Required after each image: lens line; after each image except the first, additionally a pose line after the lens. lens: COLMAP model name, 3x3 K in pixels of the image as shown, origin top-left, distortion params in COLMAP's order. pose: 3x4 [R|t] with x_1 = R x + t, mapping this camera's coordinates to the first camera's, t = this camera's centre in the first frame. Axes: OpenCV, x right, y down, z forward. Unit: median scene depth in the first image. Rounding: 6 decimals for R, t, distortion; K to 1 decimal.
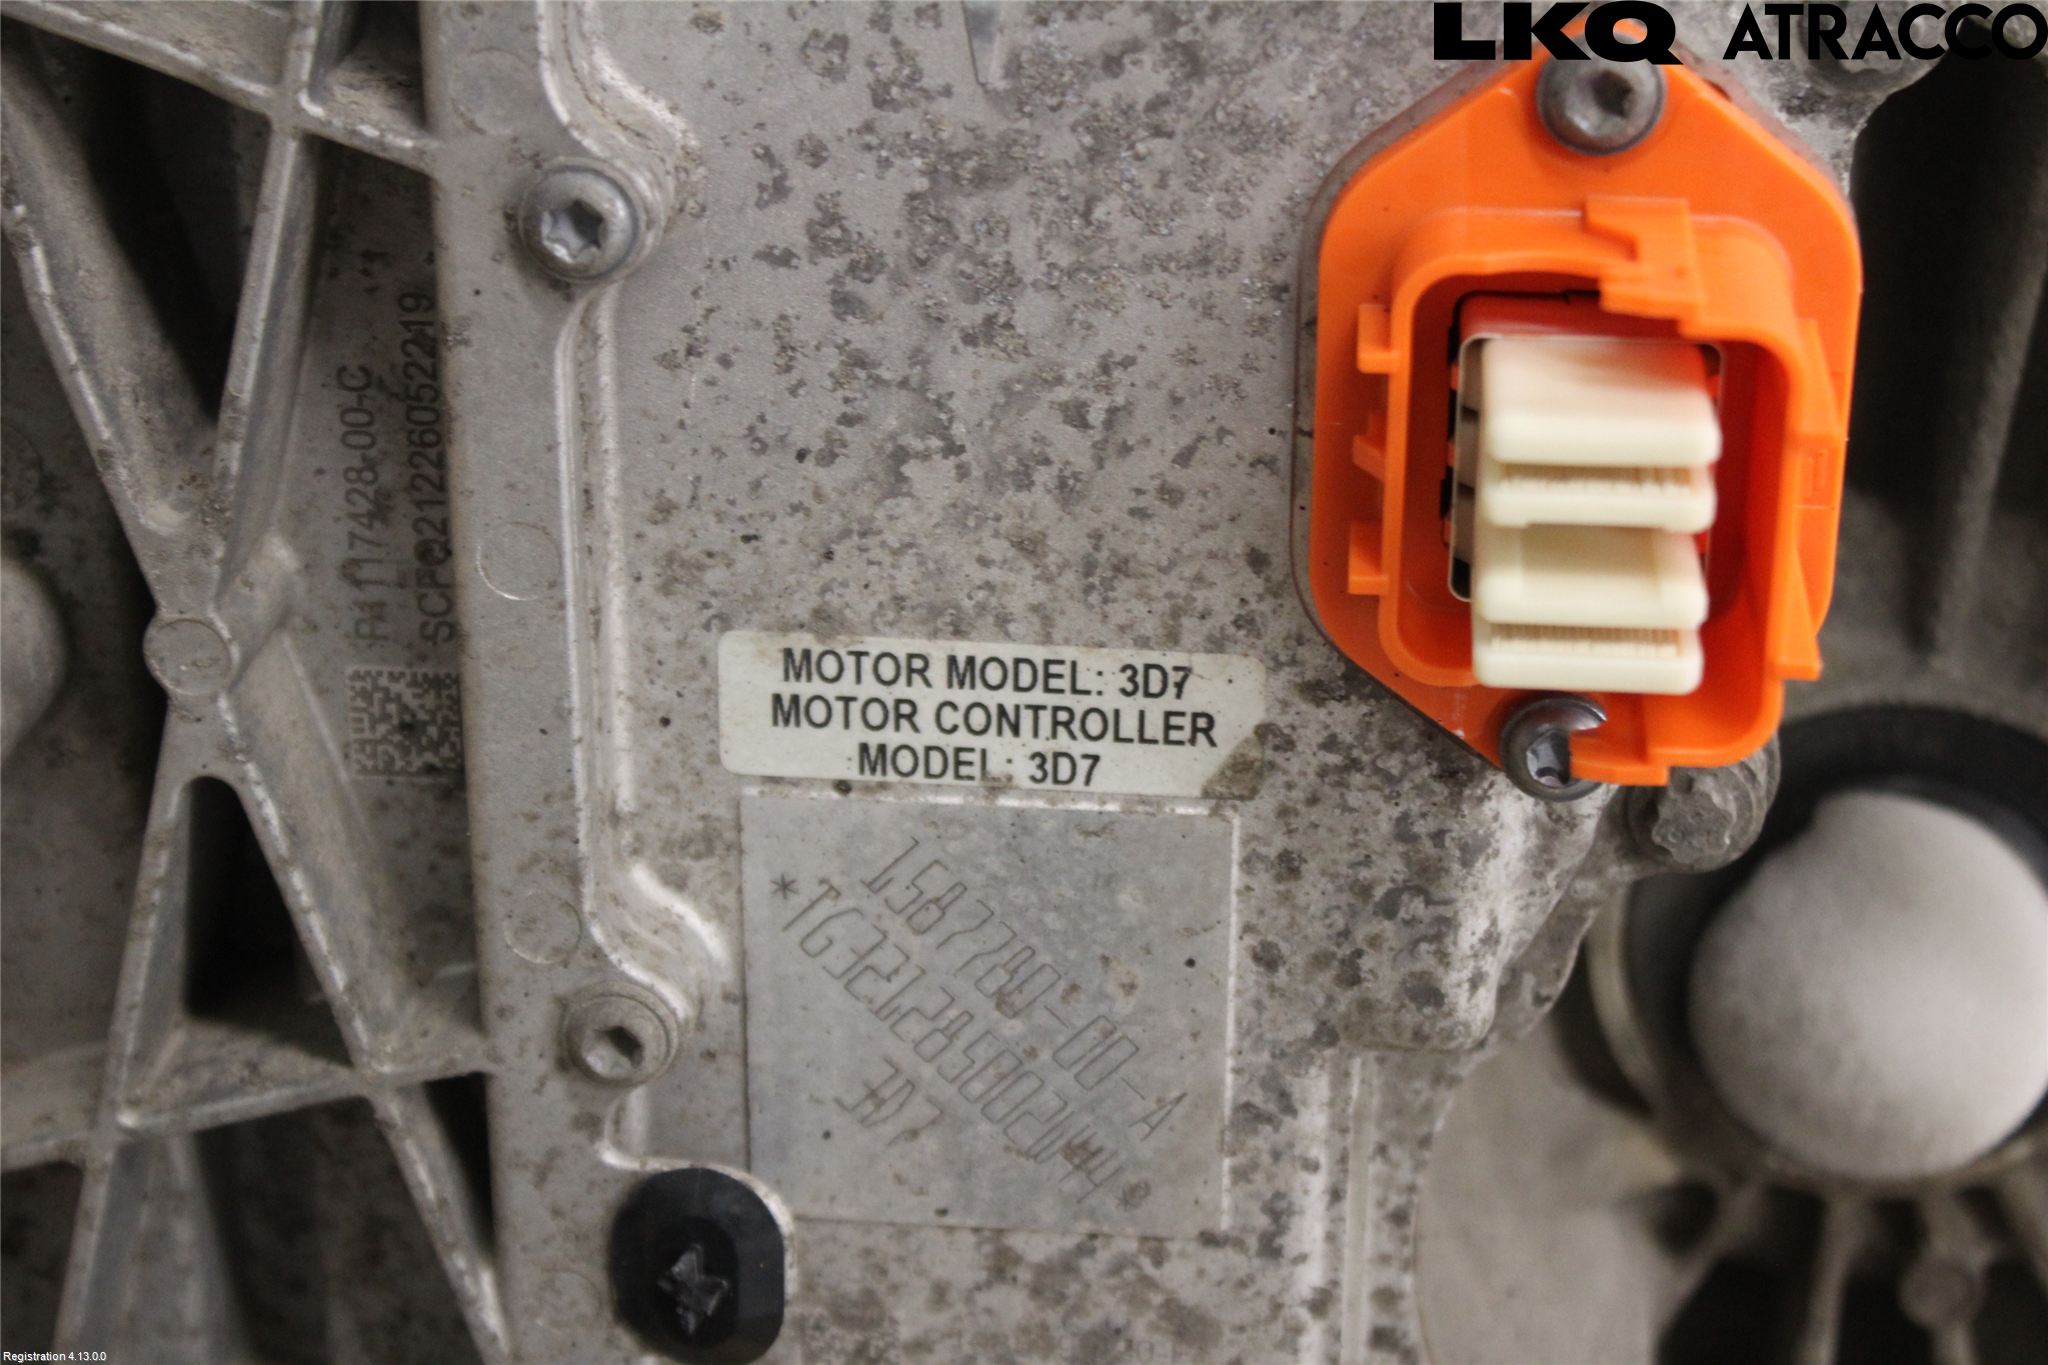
lens RADIAL K [[4202.6, 0, 1024.0], [0, 4202.6, 682.5], [0, 0, 1]] dist [0.005931, 0.099533]
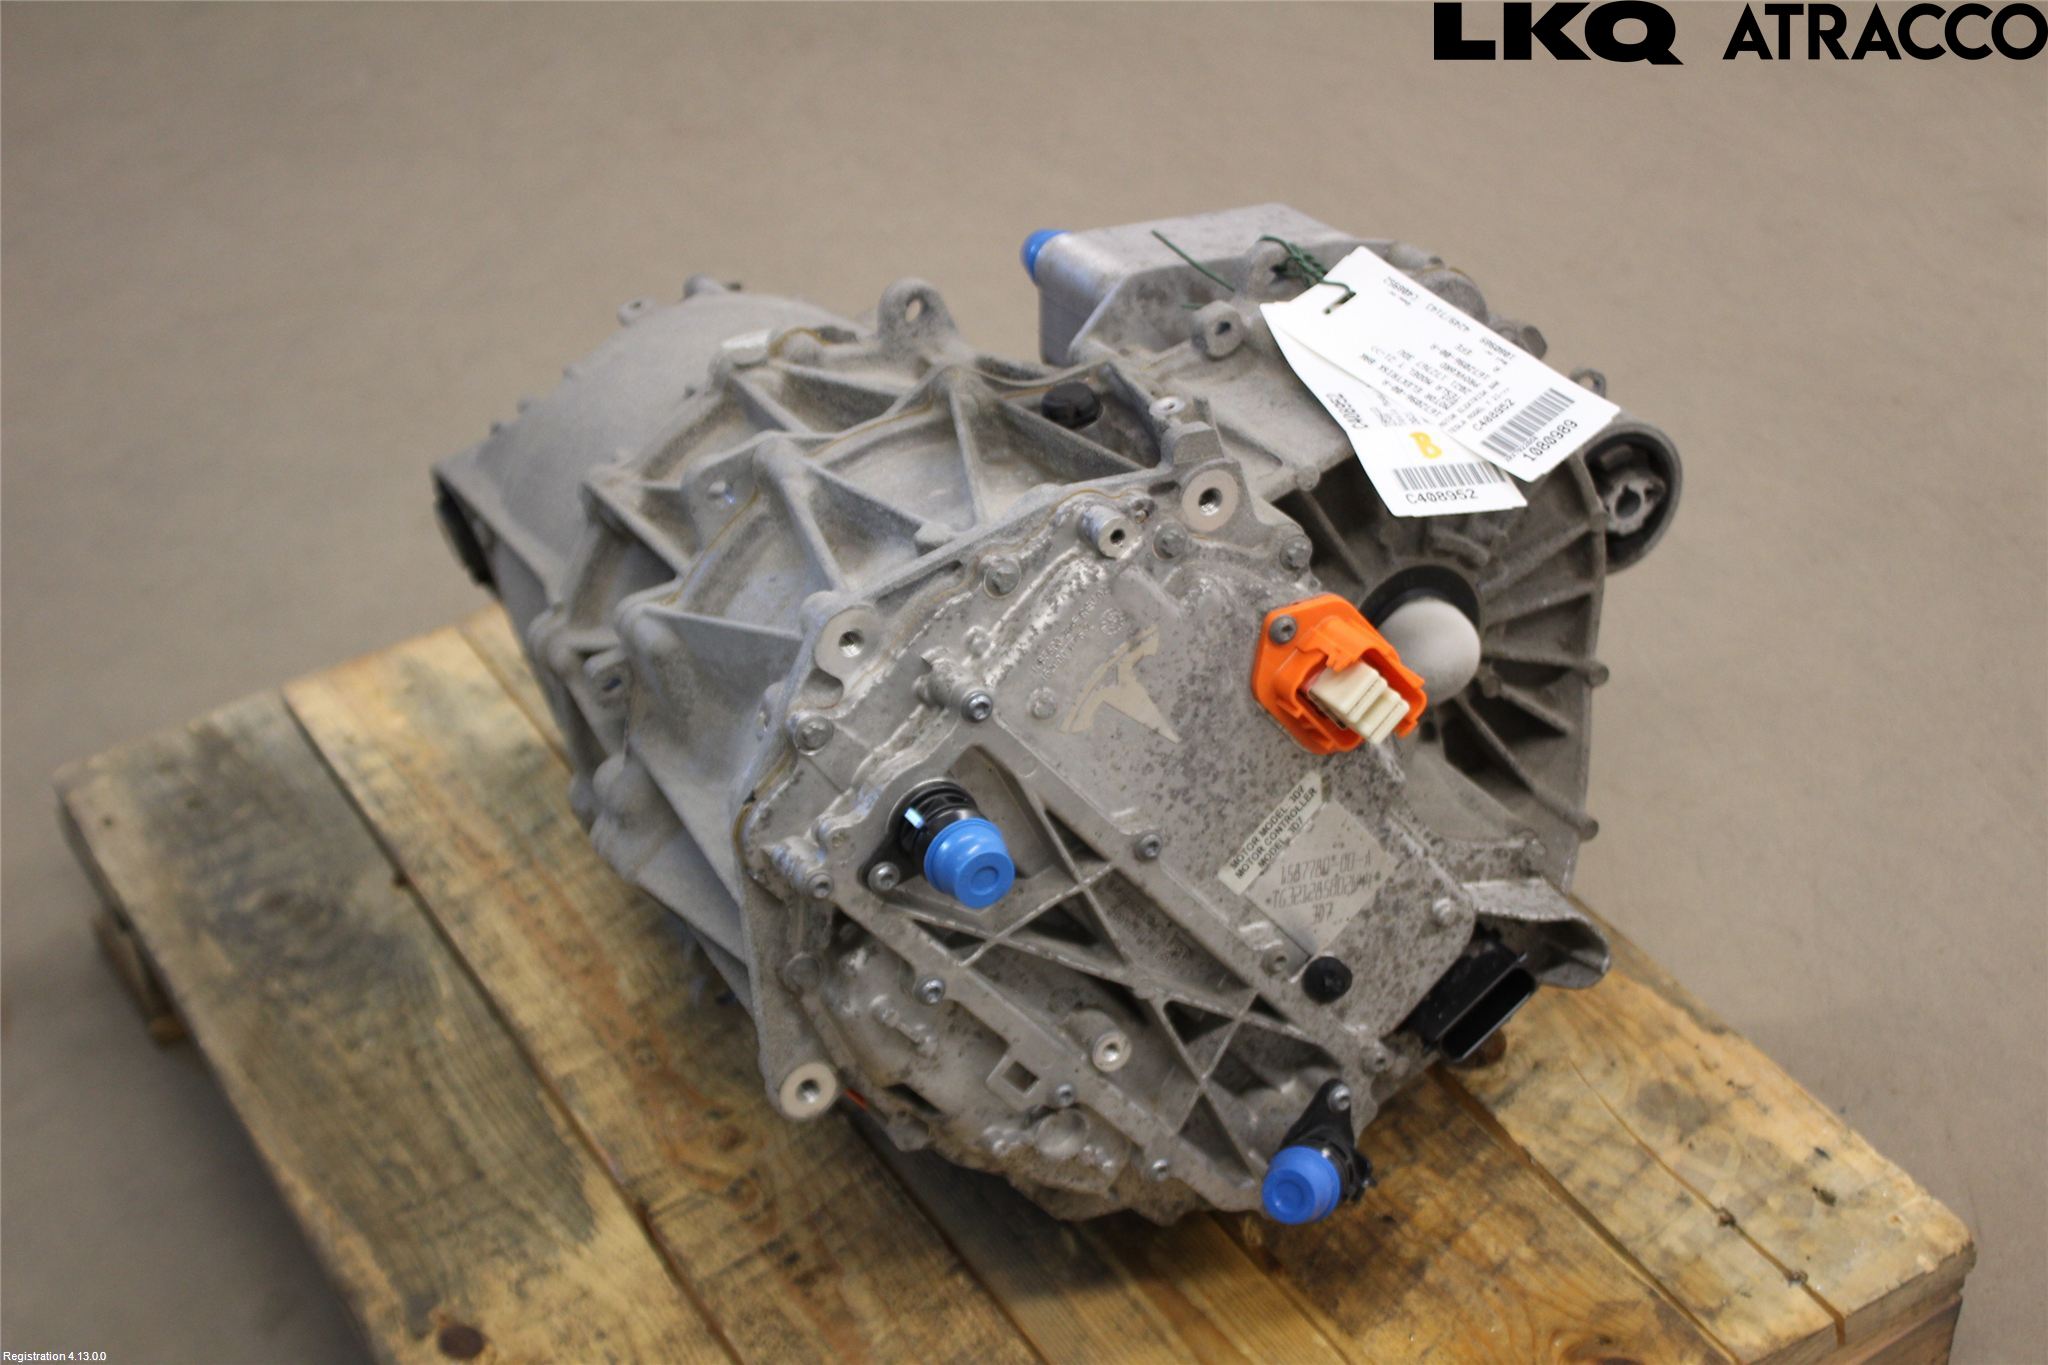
lens RADIAL K [[2968.0, 0, 1024.0], [0, 2968.0, 682.5], [0, 0, 1]] dist [0.001731, -0.012319]
pose [[0.619297, -0.780060, 0.089315, -0.284409], [0.758987, 0.623894, 0.186263, -0.754251], [-0.201020, -0.047563, 0.978432, -1.592249]]
